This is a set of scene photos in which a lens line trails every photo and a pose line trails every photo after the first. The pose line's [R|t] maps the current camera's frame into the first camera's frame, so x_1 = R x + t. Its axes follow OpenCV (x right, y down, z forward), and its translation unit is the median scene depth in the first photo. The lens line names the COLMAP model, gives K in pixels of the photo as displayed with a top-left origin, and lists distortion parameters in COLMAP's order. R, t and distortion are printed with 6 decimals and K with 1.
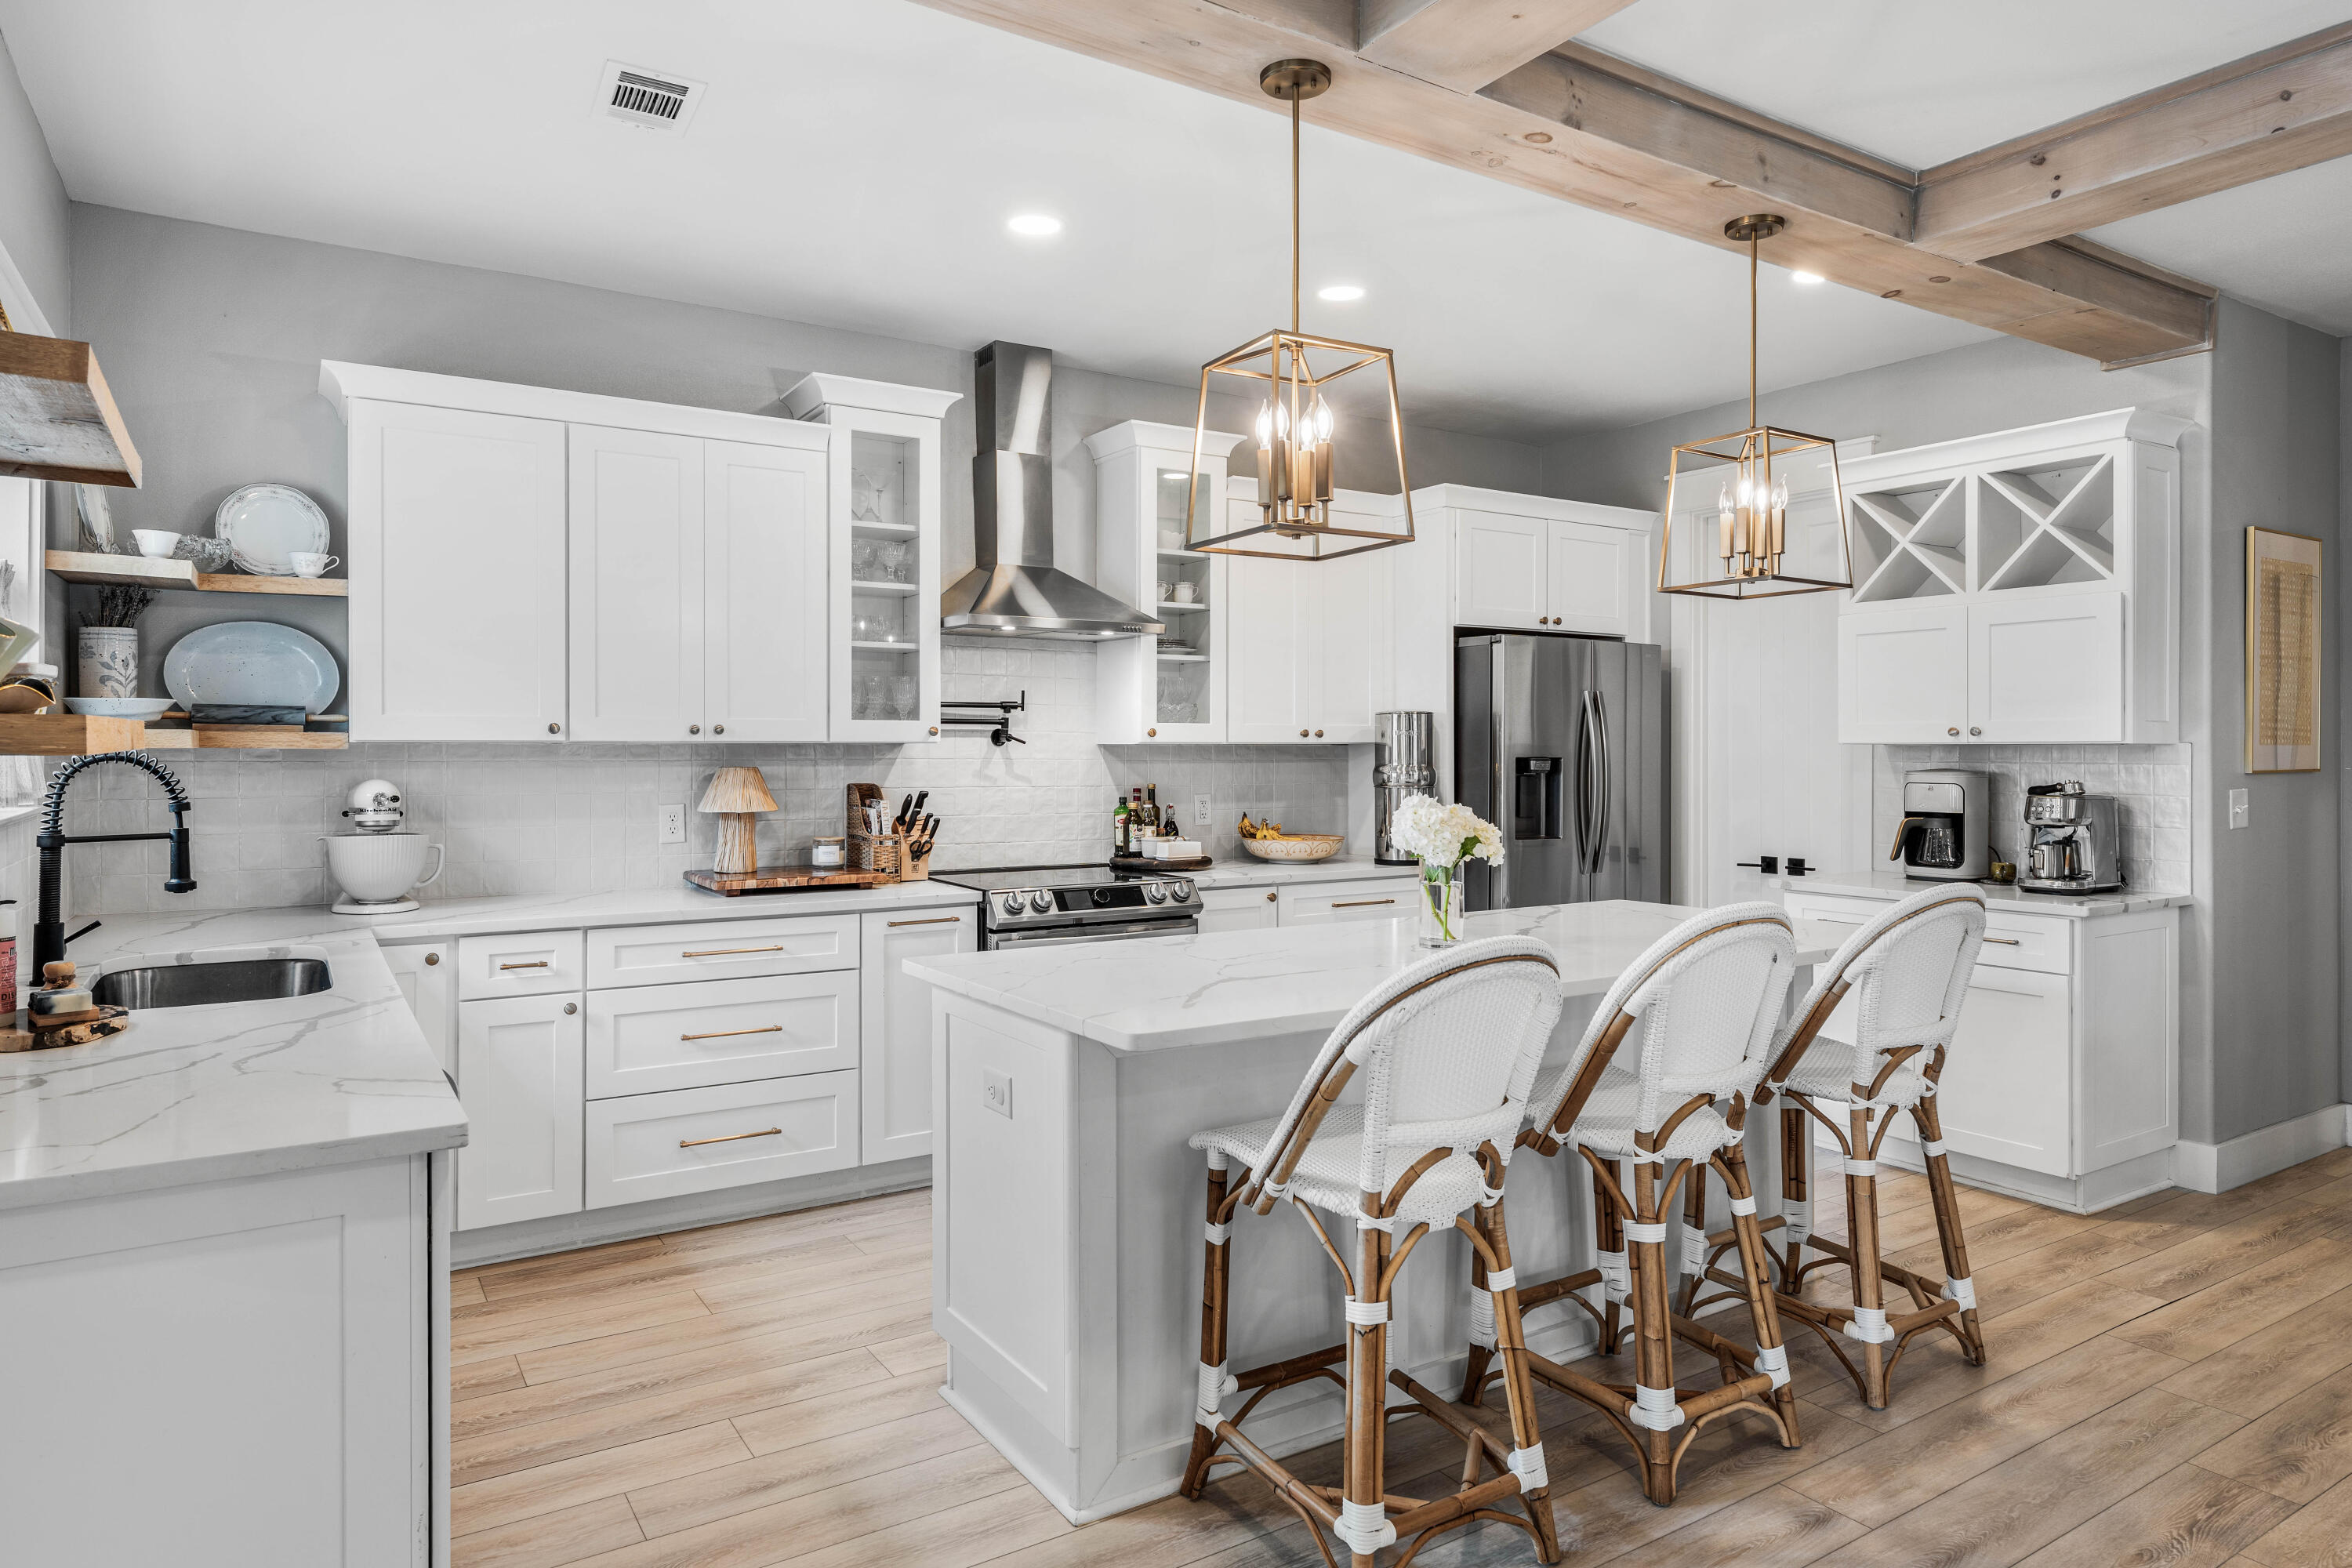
lens RADIAL K [[1343.4, 0, 1228.0], [0, 1343.4, 756.8], [0, 0, 1]] dist [-0.019393, -0.002758]
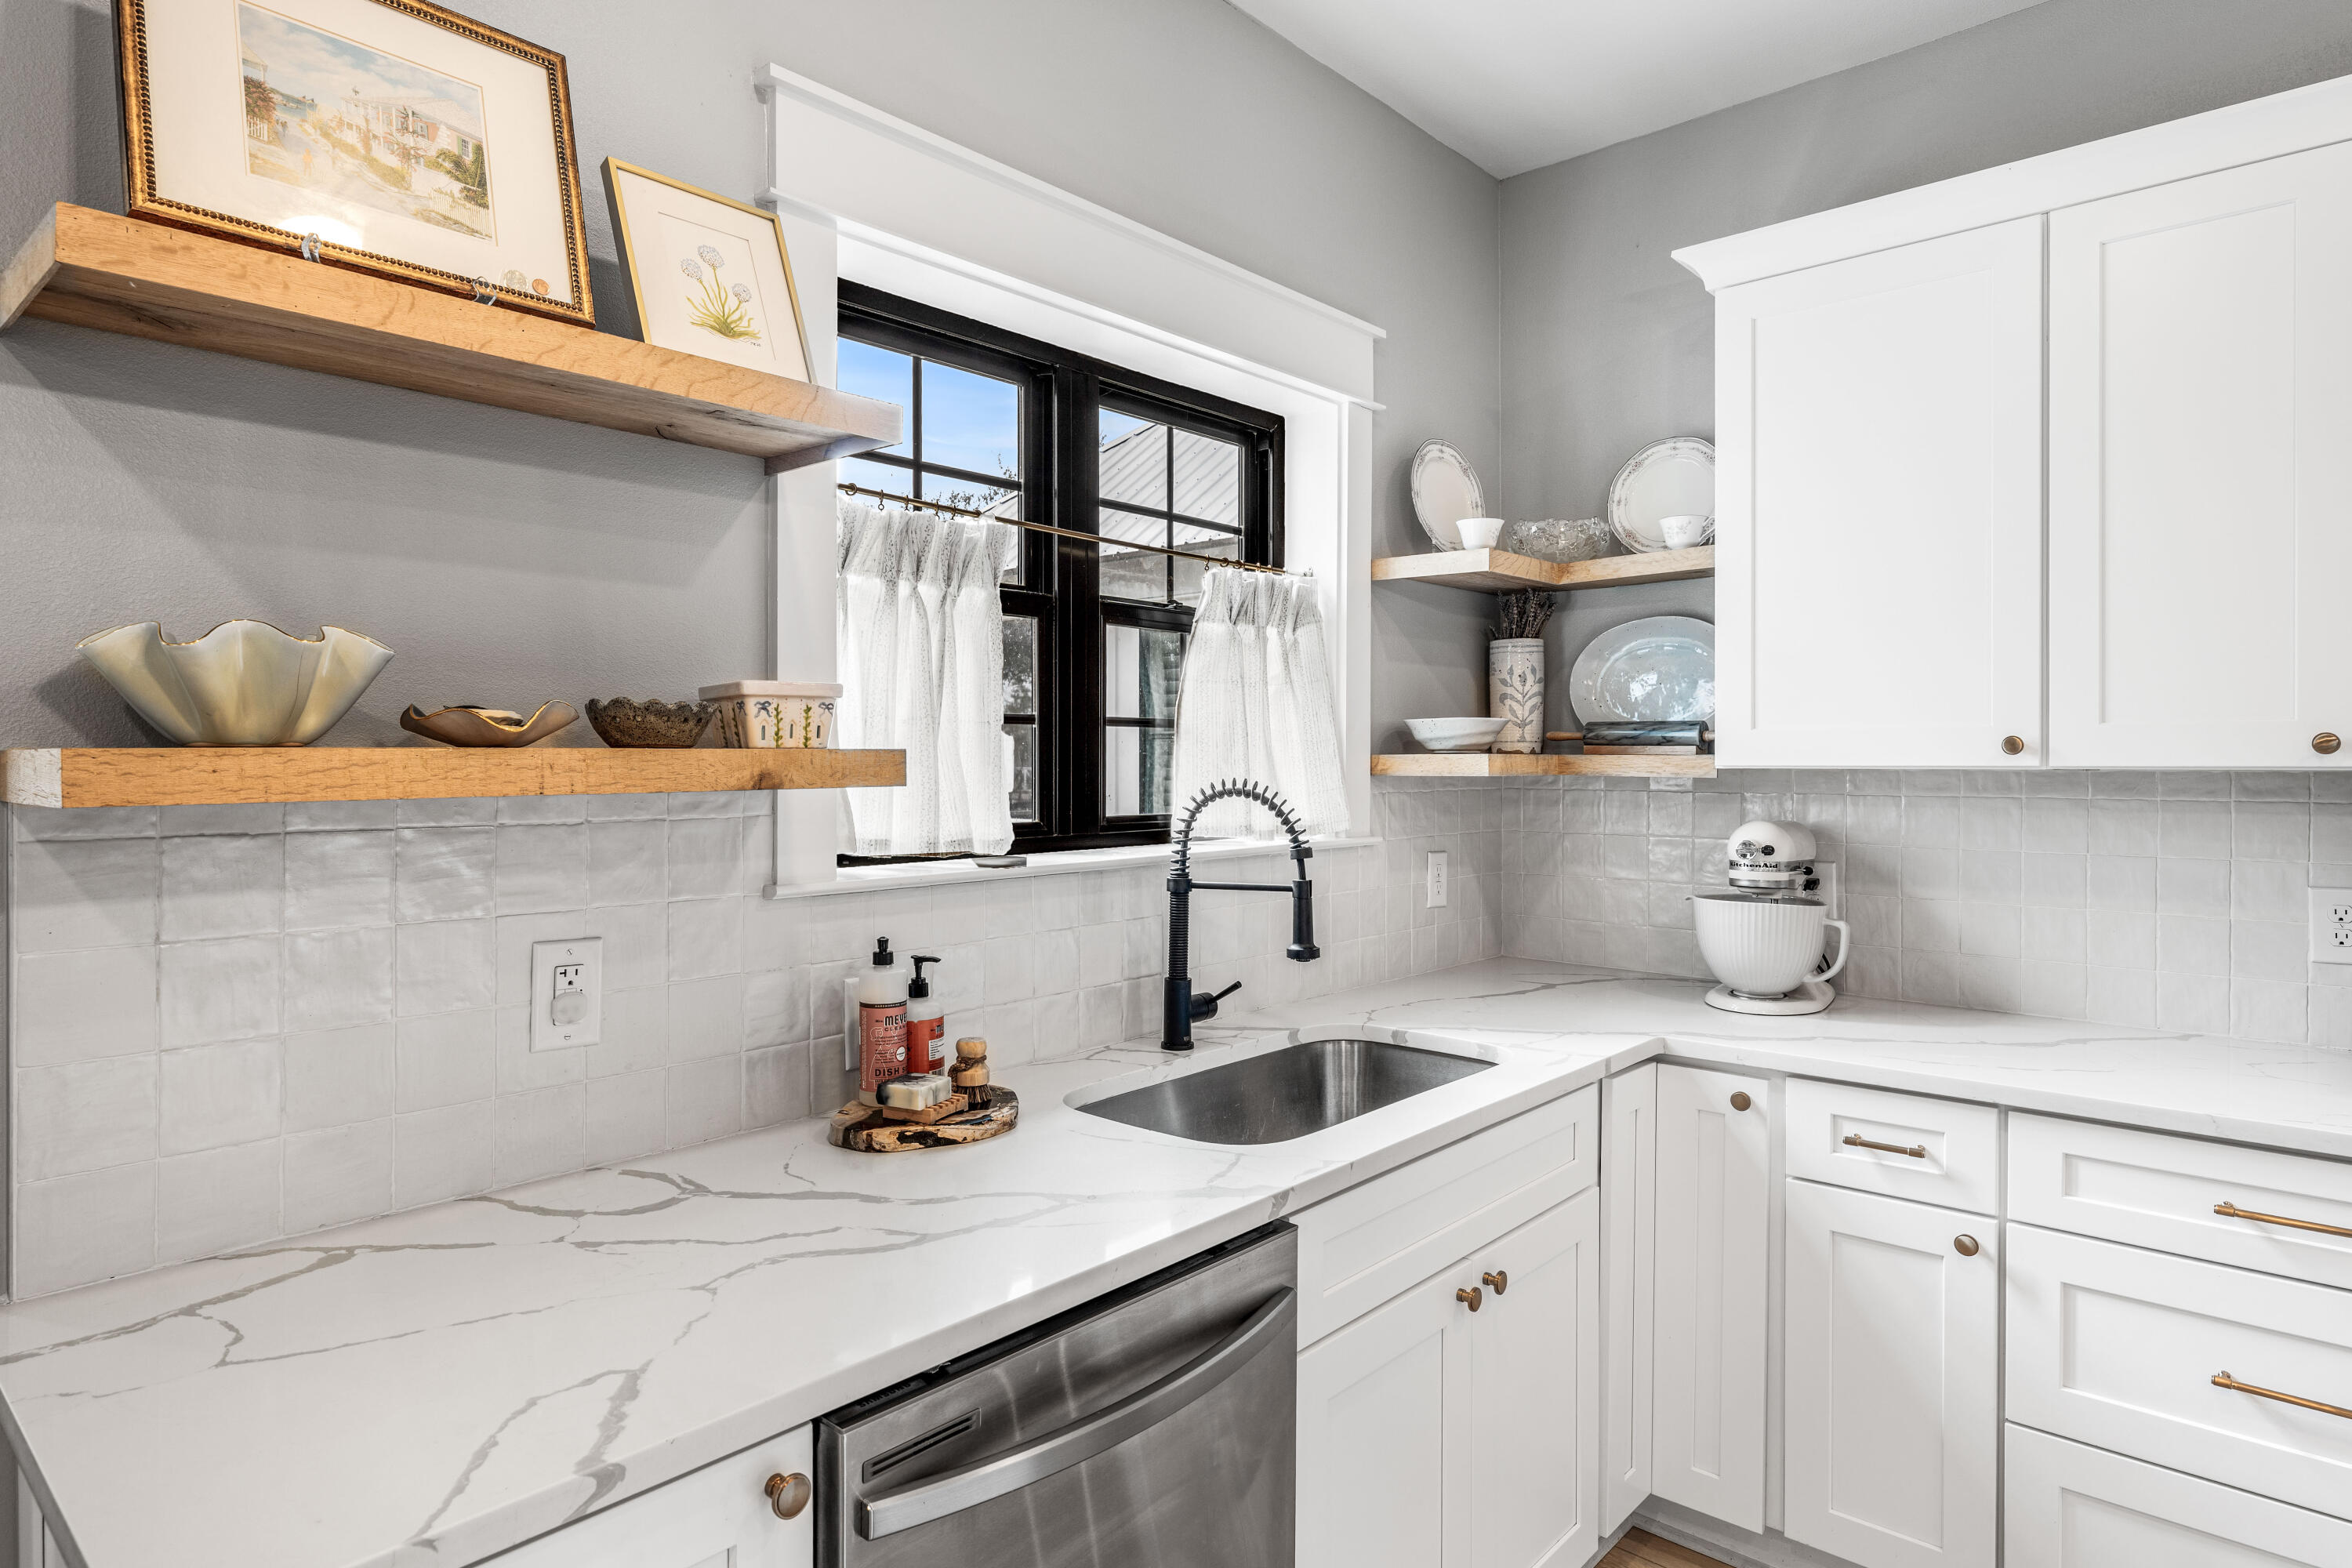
lens RADIAL K [[1326.6, 0, 1148.7], [0, 1326.6, 764.7], [0, 0, 1]] dist [-0.001805, 0.004259]
pose [[0.228060, 0.000423, -0.973647, -0.022249], [-0.006647, 0.999977, -0.001123, -0.007746], [0.973624, 0.006728, 0.228057, 0.416545]]
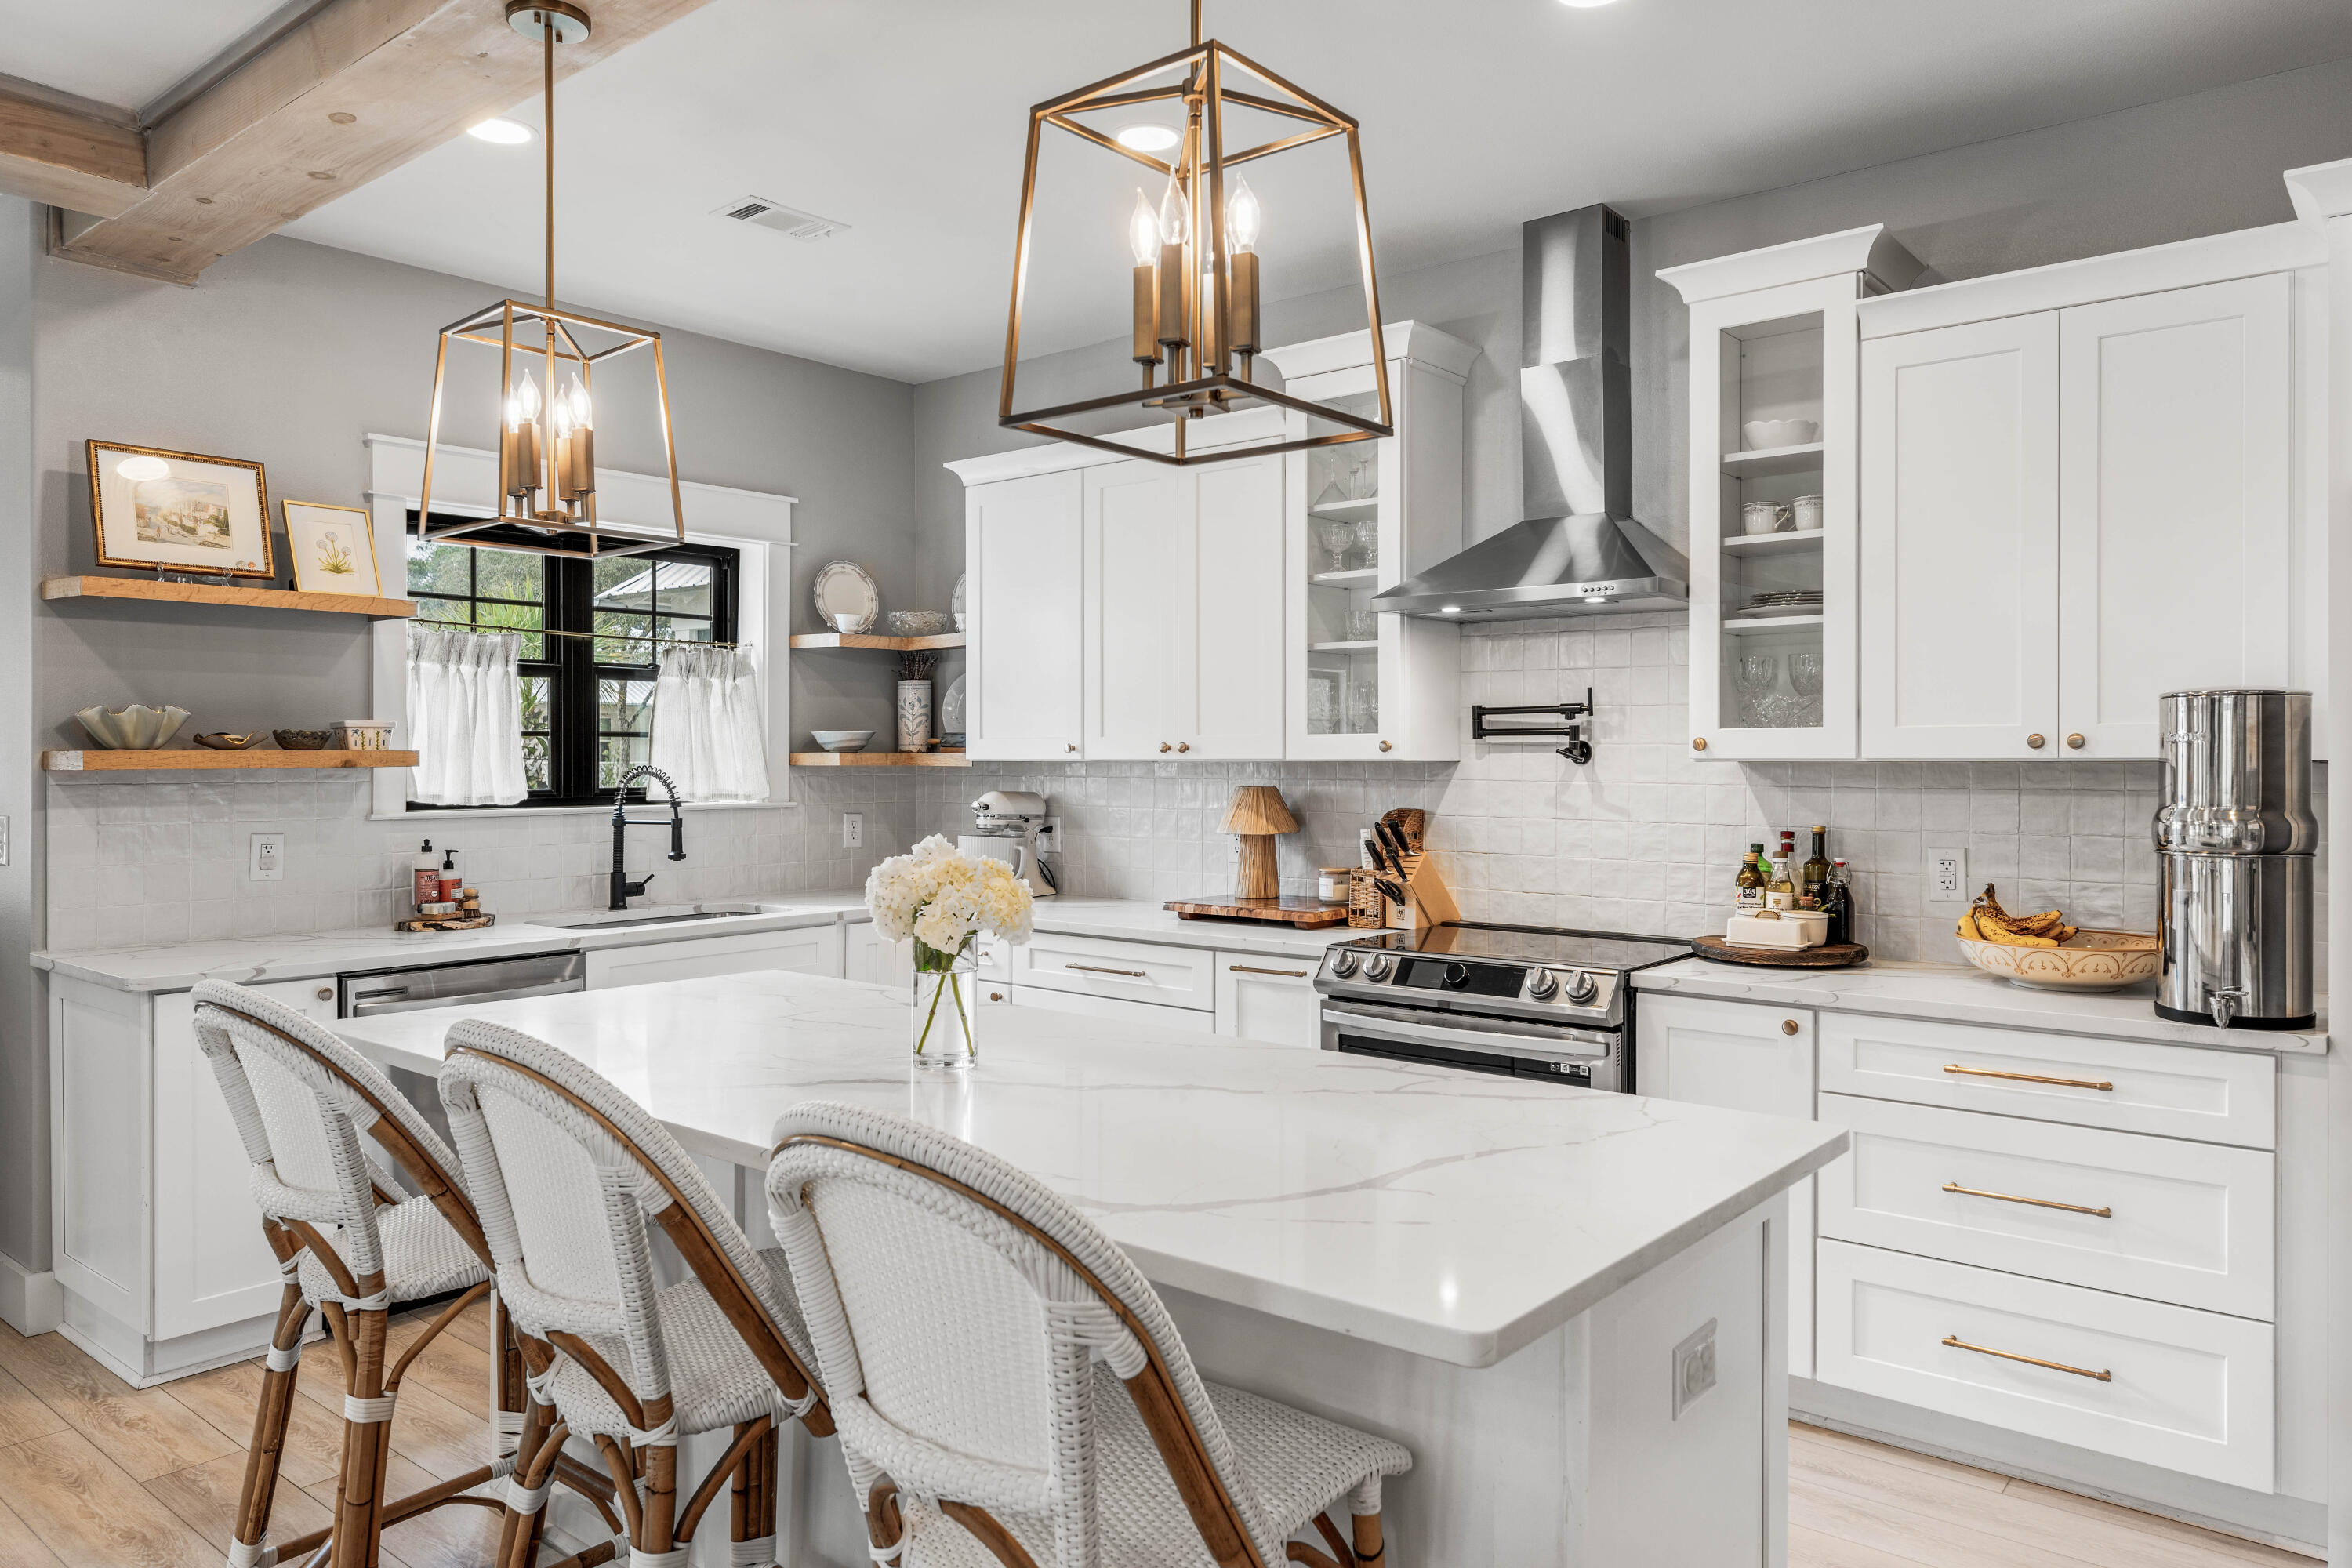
lens RADIAL K [[1593.4, 0, 1210.9], [0, 1593.4, 765.5], [0, 0, 1]] dist [-0.002846, -0.003895]
pose [[0.296133, 0.001931, -0.955145, 0.659074], [-0.007862, 0.999969, -0.000415, -0.006172], [0.955114, 0.007632, 0.296139, 0.598982]]
